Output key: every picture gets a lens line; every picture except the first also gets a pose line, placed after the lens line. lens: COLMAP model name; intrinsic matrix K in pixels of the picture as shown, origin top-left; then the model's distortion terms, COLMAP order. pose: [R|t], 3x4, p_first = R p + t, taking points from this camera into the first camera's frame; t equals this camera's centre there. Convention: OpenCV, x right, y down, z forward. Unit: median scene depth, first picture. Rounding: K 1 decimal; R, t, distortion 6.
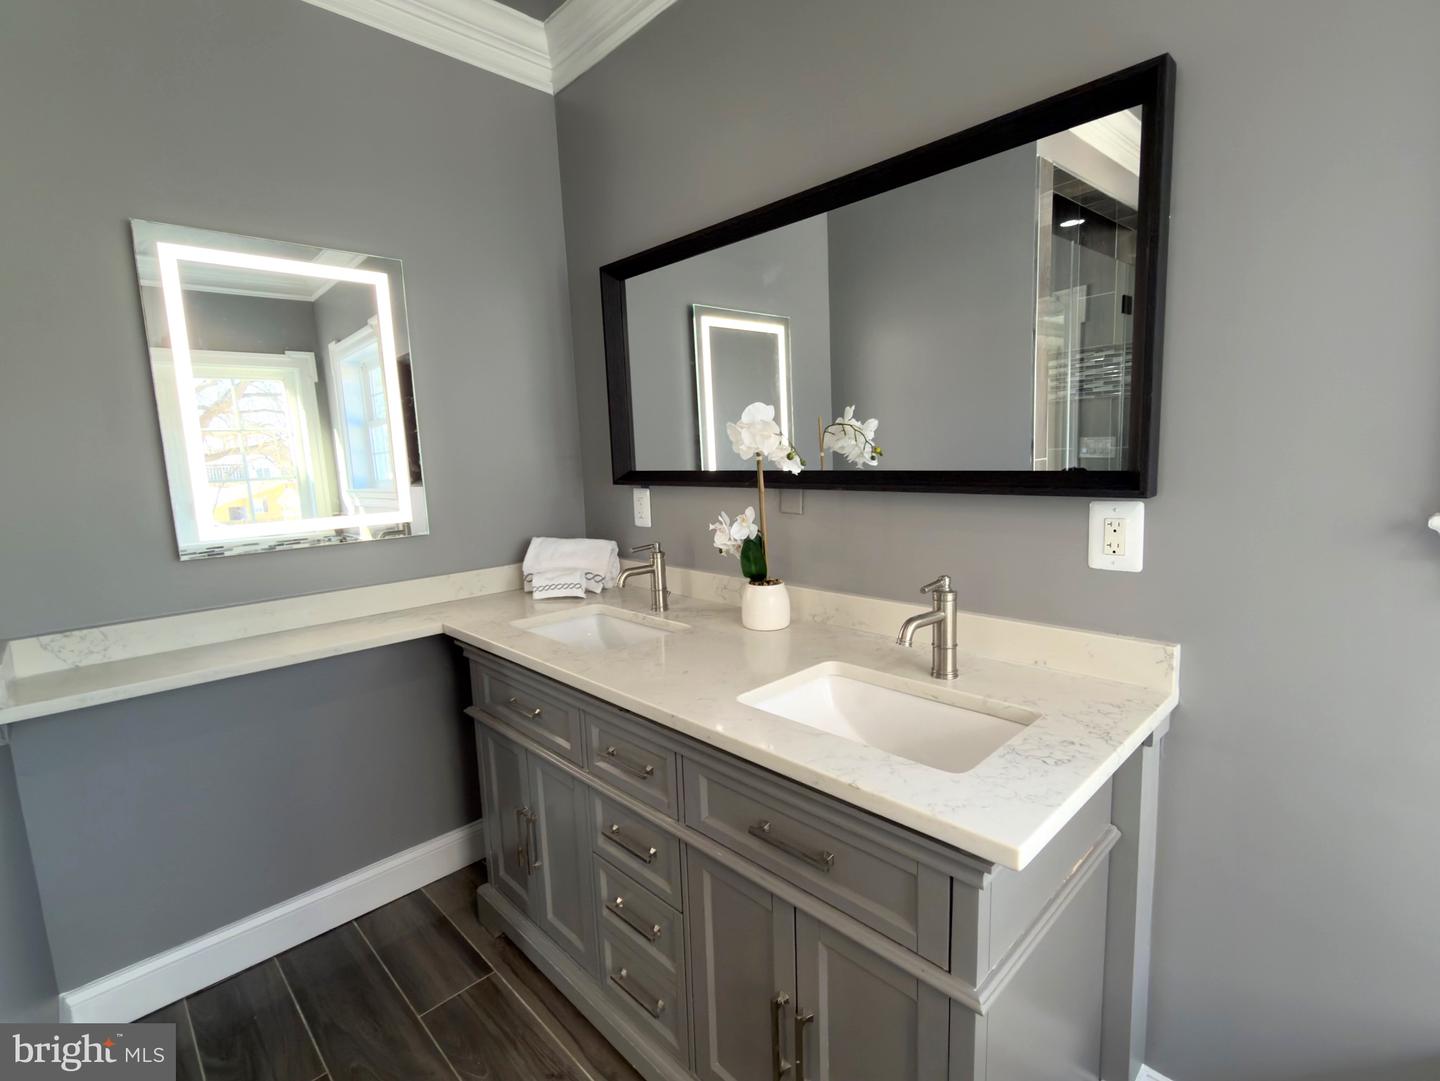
lens RADIAL K [[680.9, 0, 721.2], [0, 680.9, 543.1], [0, 0, 1]] dist [0.004305, 0.000149]
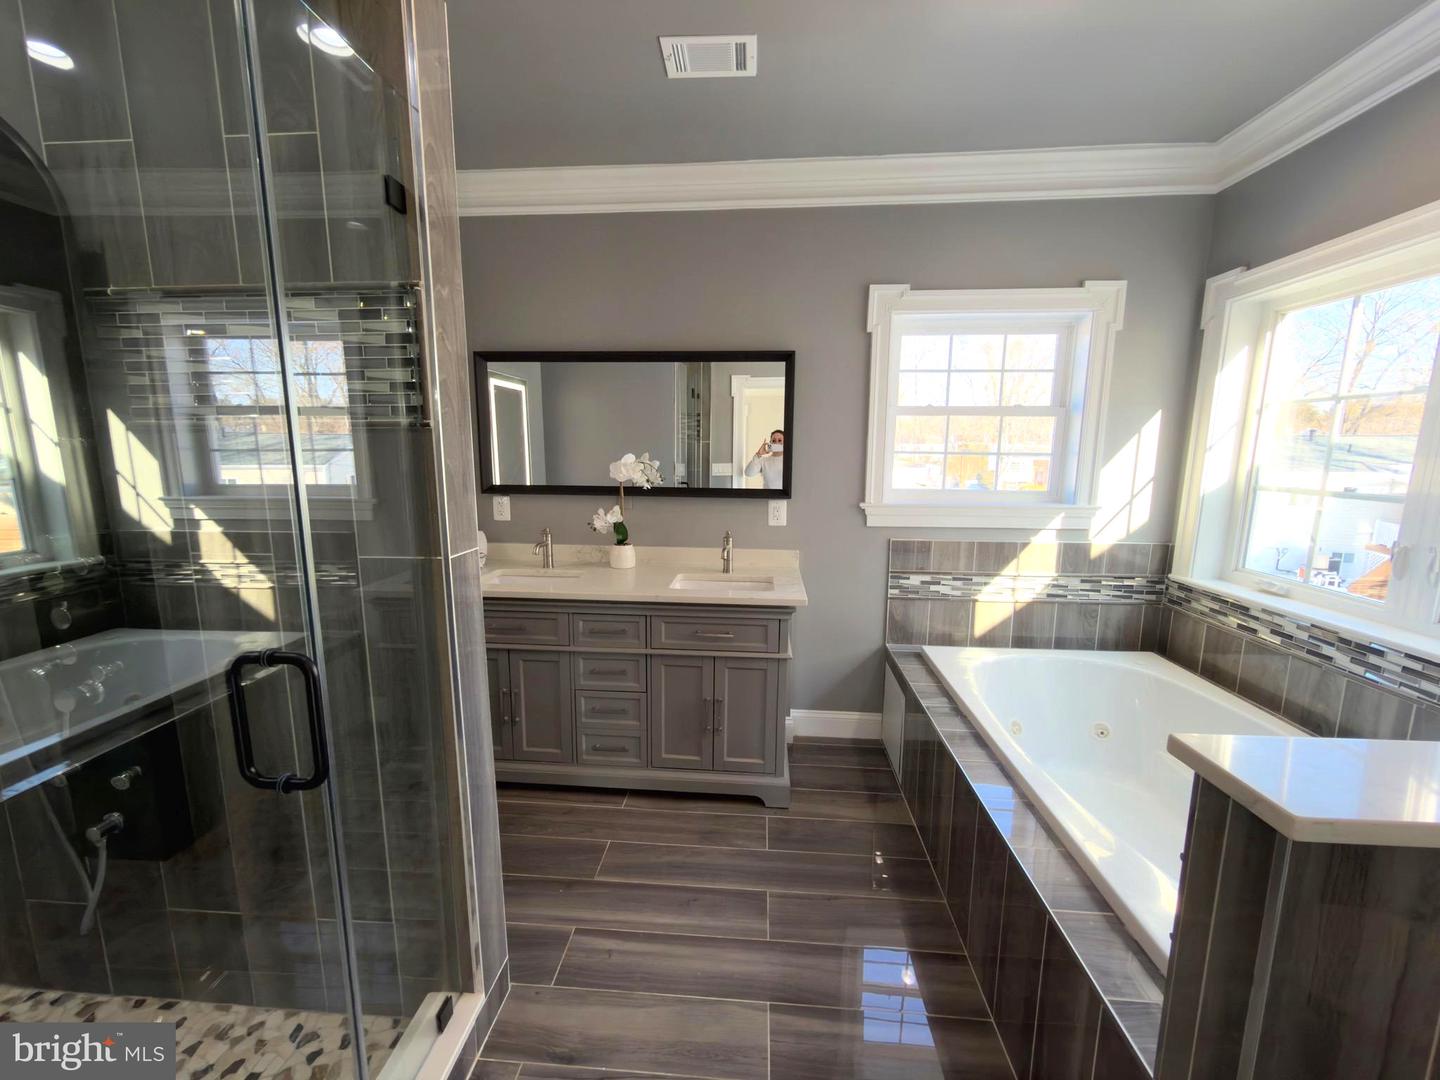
lens RADIAL K [[582.0, 0, 721.2], [0, 582.0, 541.9], [0, 0, 1]] dist [-0.002634, 0.000860]
pose [[0.747647, -0.059414, 0.661433, -0.880869], [0.055425, 0.998098, 0.027006, 0.022398], [-0.661779, 0.016469, 0.749518, -0.456370]]
